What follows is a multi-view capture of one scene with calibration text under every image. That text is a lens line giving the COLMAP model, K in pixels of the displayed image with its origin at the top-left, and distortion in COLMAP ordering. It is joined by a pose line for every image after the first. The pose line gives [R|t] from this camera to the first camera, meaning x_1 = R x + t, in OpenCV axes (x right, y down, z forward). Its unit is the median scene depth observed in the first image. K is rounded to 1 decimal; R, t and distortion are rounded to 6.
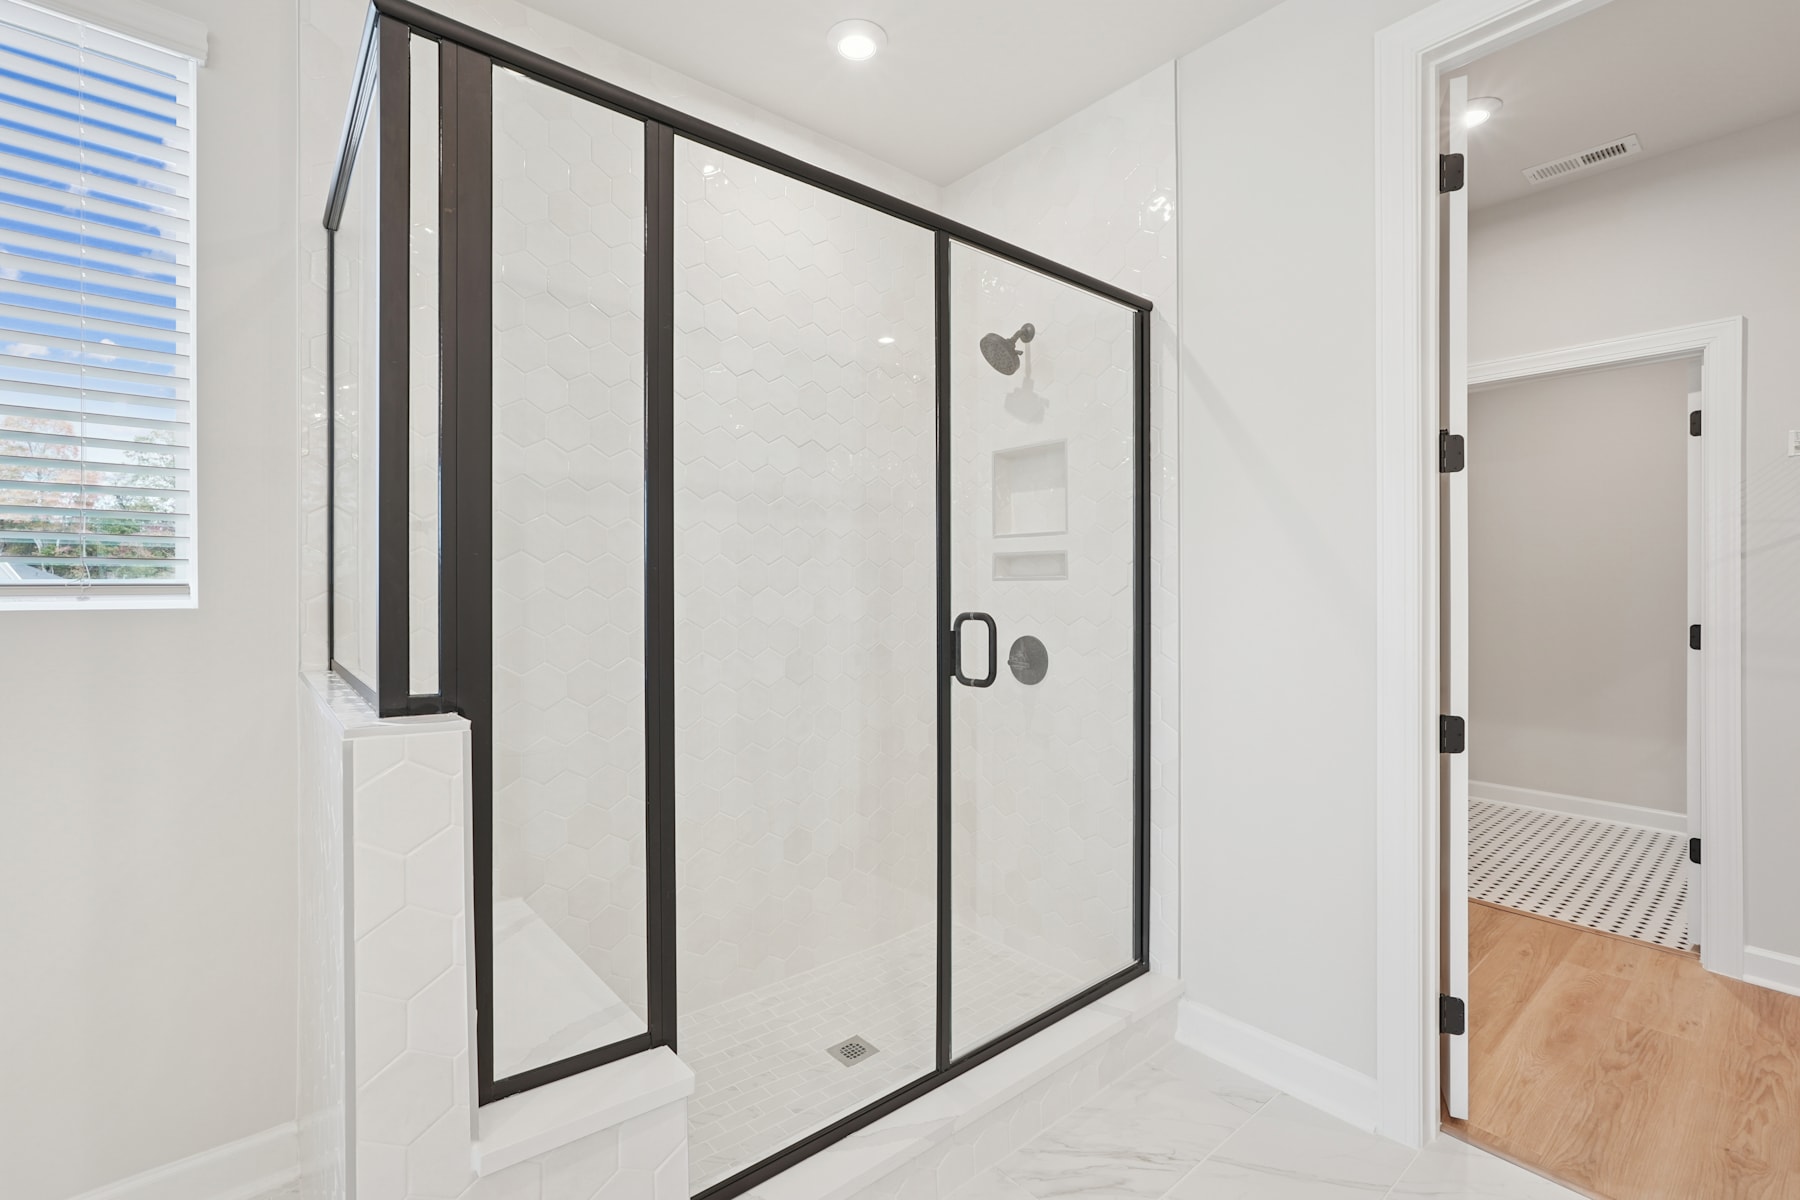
lens RADIAL K [[787.2, 0, 901.3], [0, 787.2, 586.8], [0, 0, 1]] dist [0.002968, 0.001578]
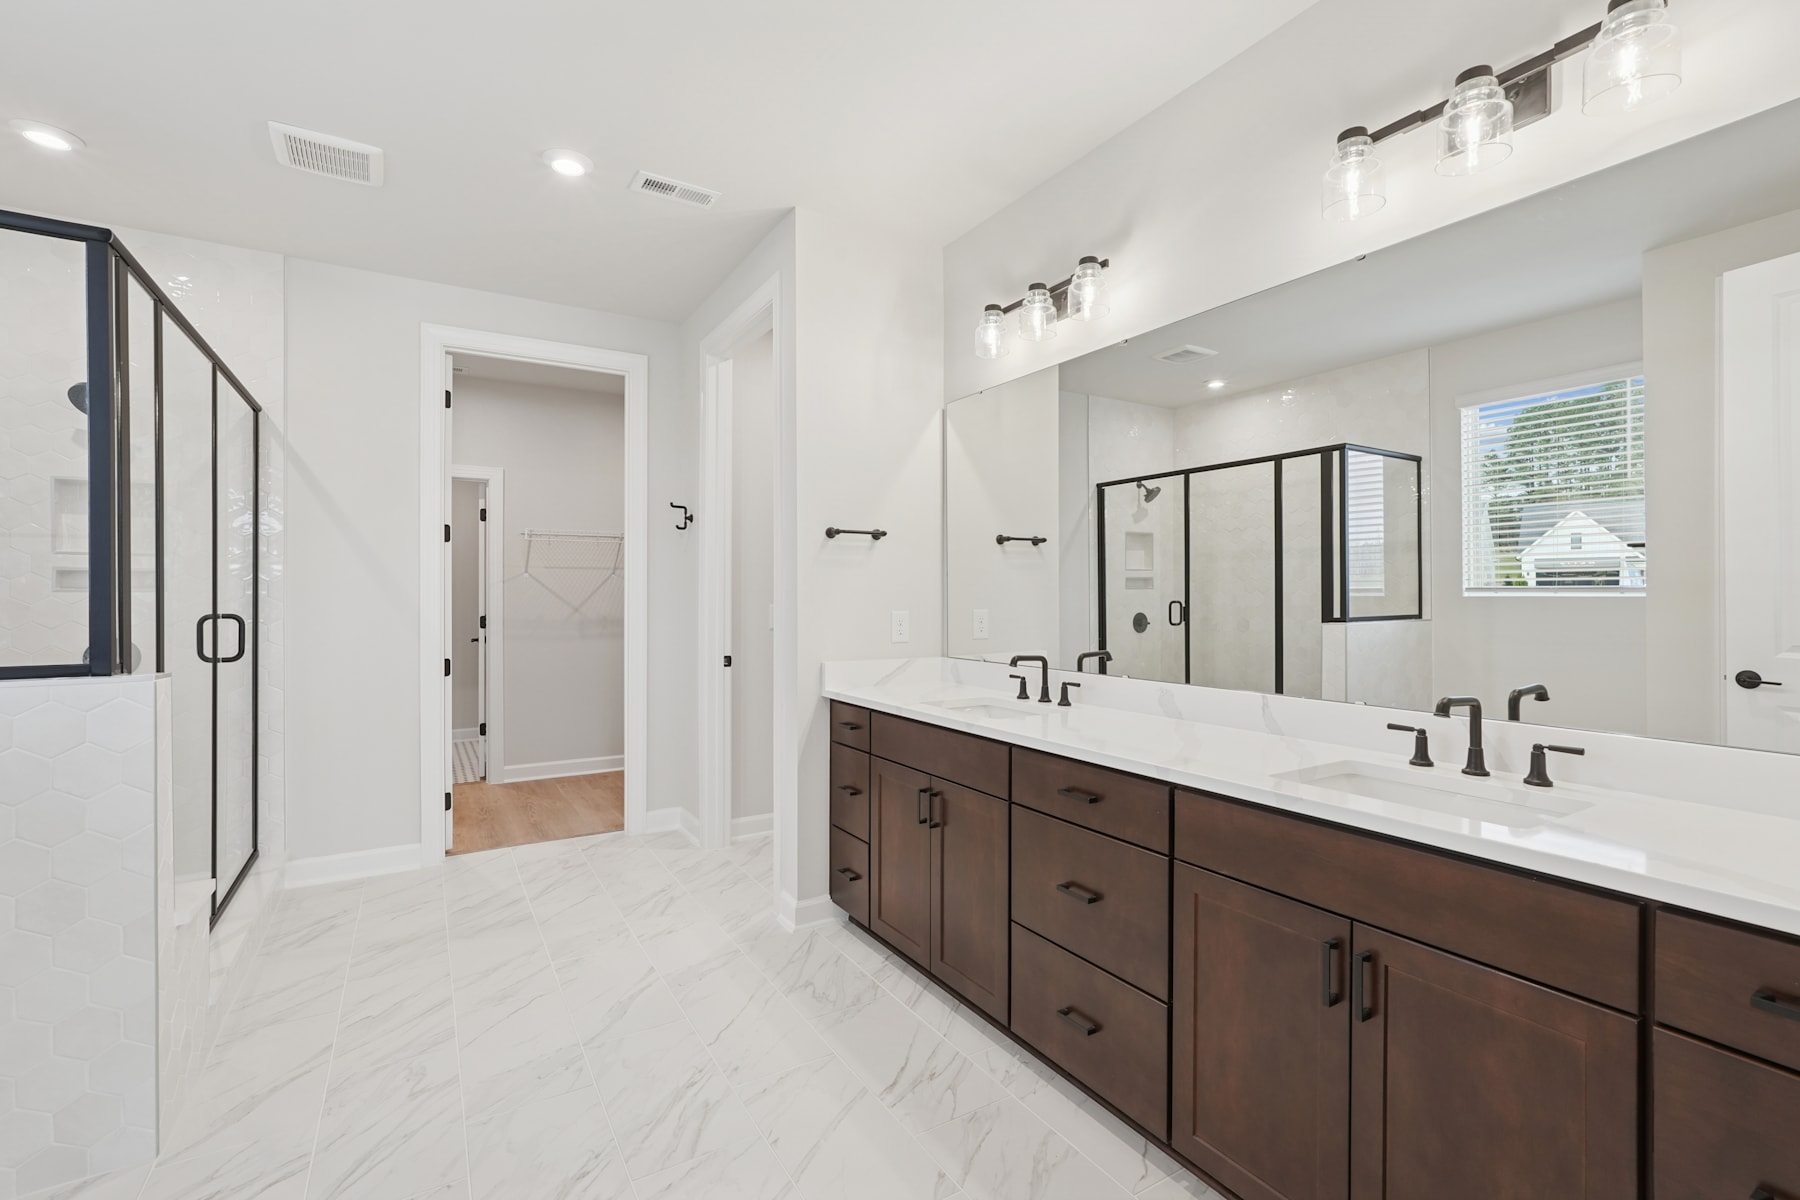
lens RADIAL K [[787.2, 0, 901.4], [0, 787.2, 599.6], [0, 0, 1]] dist [0.002968, 0.001578]
pose [[0.155774, -0.005986, 0.987775, -0.907893], [0.002001, 0.999981, 0.005745, -0.002799], [-0.987791, 0.001082, 0.155783, -0.400246]]
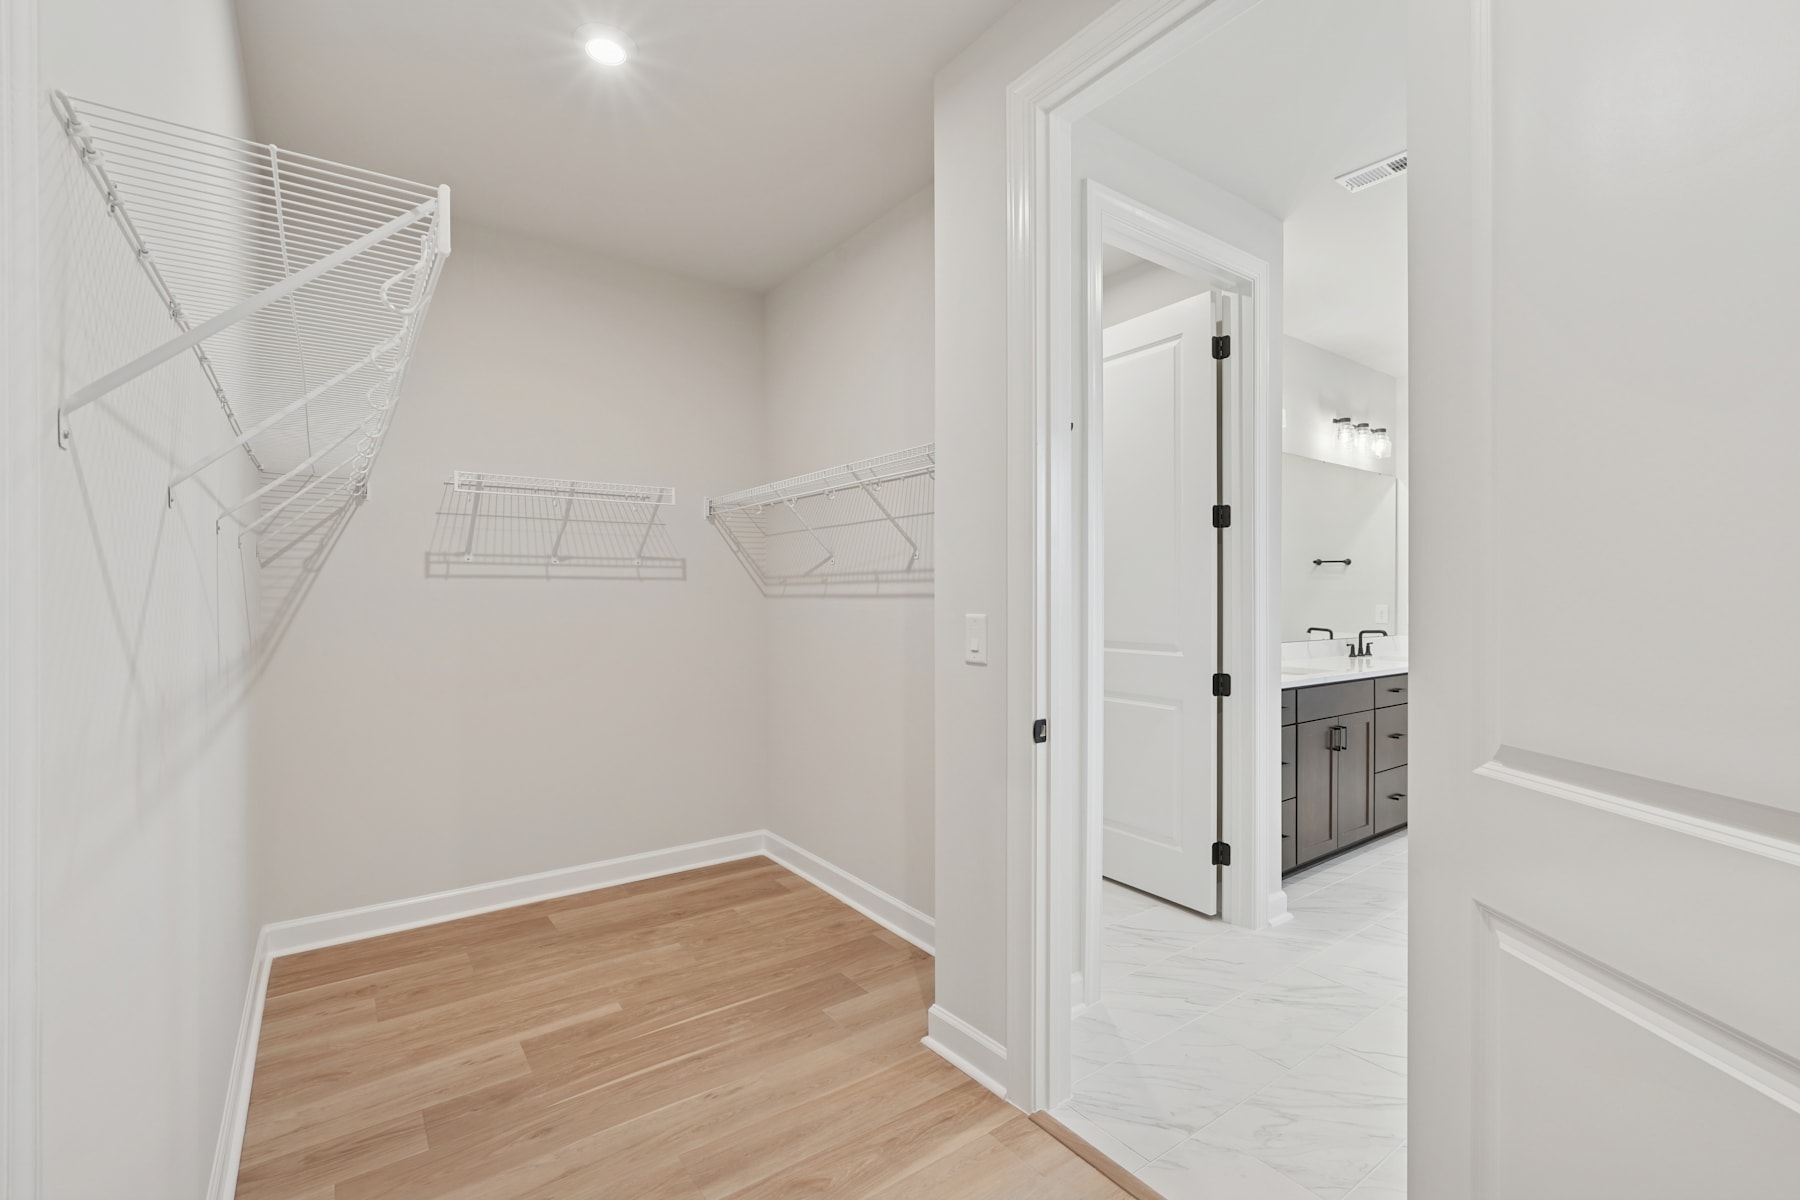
lens RADIAL K [[787.2, 0, 896.6], [0, 787.2, 589.6], [0, 0, 1]] dist [0.002968, 0.001578]
pose [[-0.996645, 0.004048, 0.081741, 0.856536], [0.003700, 0.999983, -0.004409, -0.014345], [-0.081757, -0.004091, -0.996644, 1.348010]]
